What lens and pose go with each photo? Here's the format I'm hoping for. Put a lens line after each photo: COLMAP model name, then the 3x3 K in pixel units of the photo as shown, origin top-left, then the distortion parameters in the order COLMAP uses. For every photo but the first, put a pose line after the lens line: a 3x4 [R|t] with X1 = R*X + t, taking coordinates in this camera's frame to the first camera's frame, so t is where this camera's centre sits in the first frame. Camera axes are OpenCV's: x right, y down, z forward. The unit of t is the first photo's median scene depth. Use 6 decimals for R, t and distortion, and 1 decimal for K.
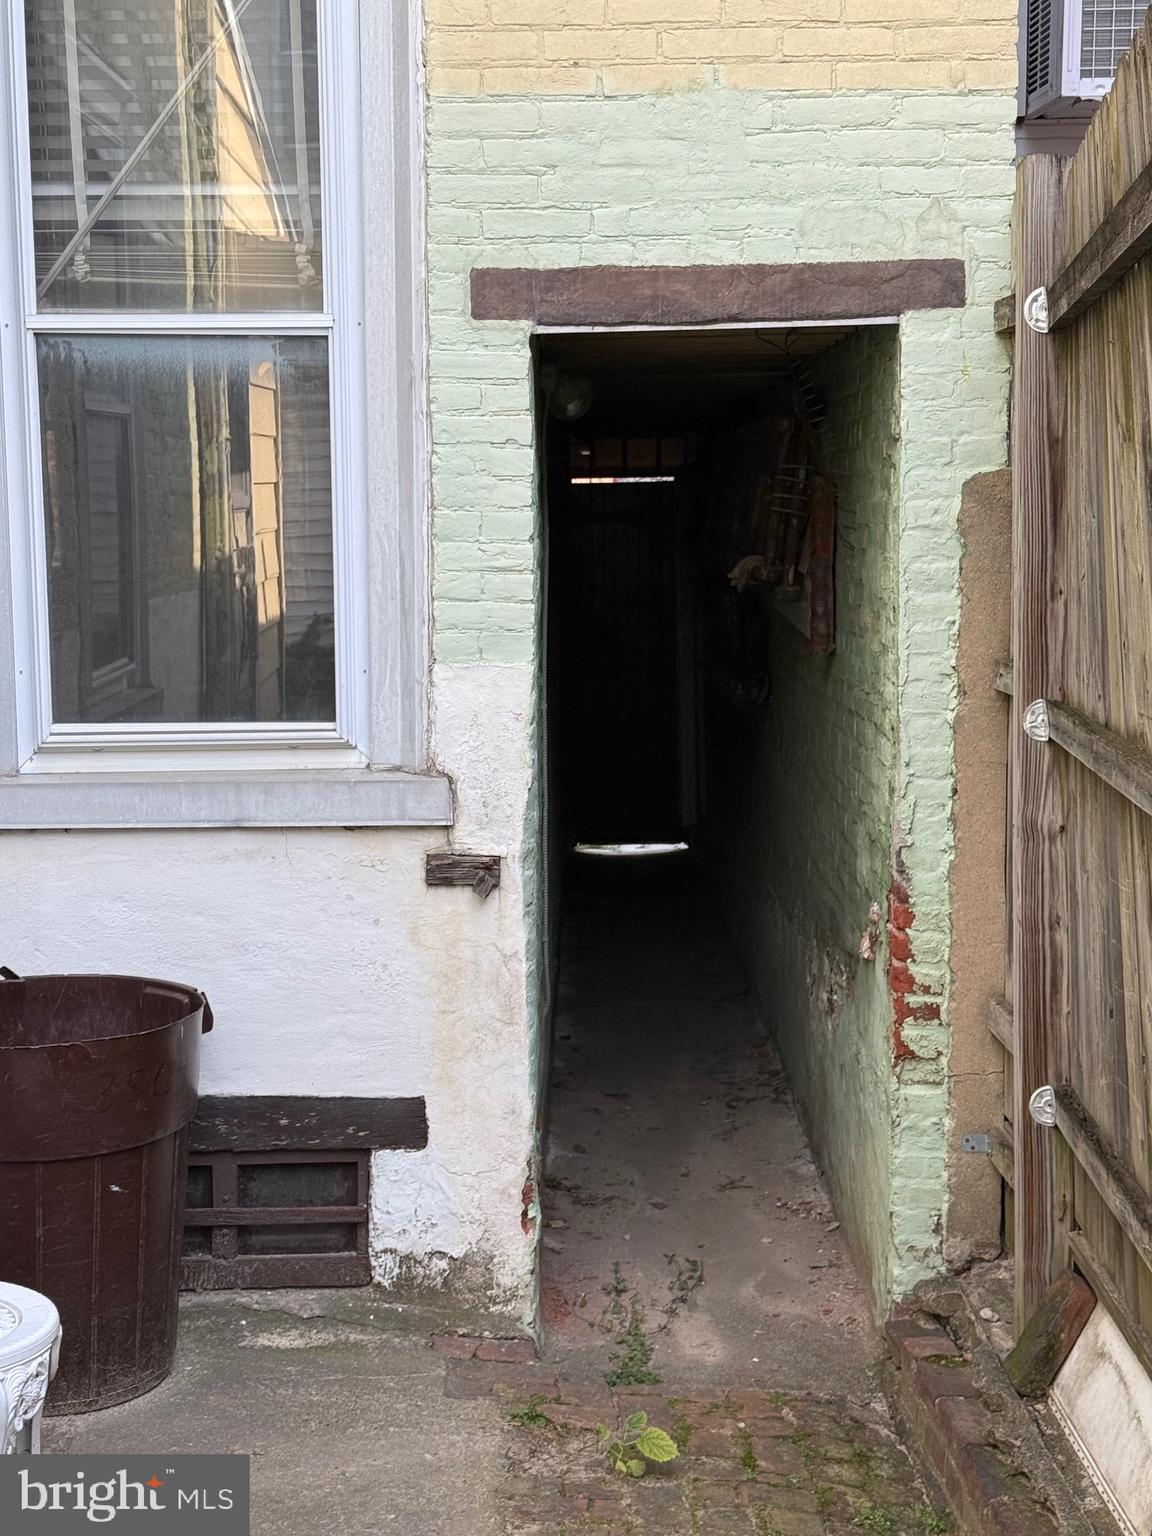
lens RADIAL K [[2249.0, 0, 576.0], [0, 2249.0, 768.0], [0, 0, 1]] dist [0.139882, -0.013242]
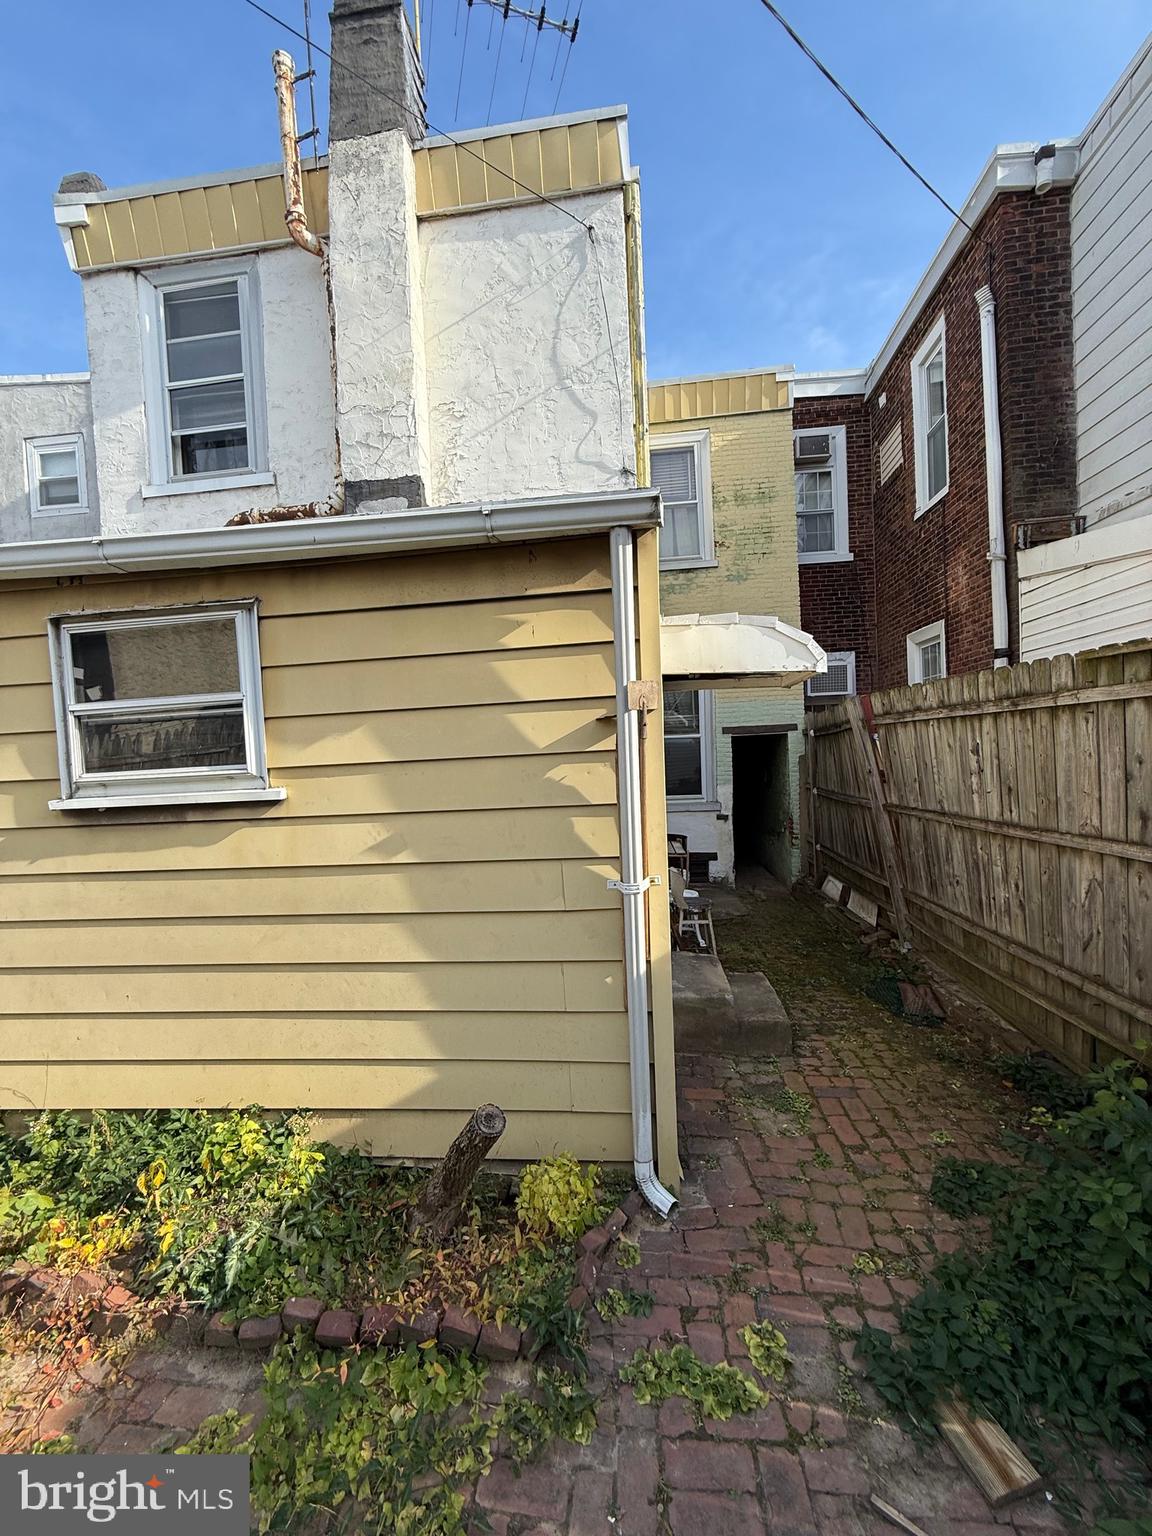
lens RADIAL K [[609.1, 0, 576.0], [0, 609.1, 768.0], [0, 0, 1]] dist [-0.000124, -0.000077]
pose [[0.993648, -0.028329, -0.108912, -0.278620], [0.018526, 0.995771, -0.089986, 0.055331], [0.111001, 0.087397, 0.989970, -0.819080]]
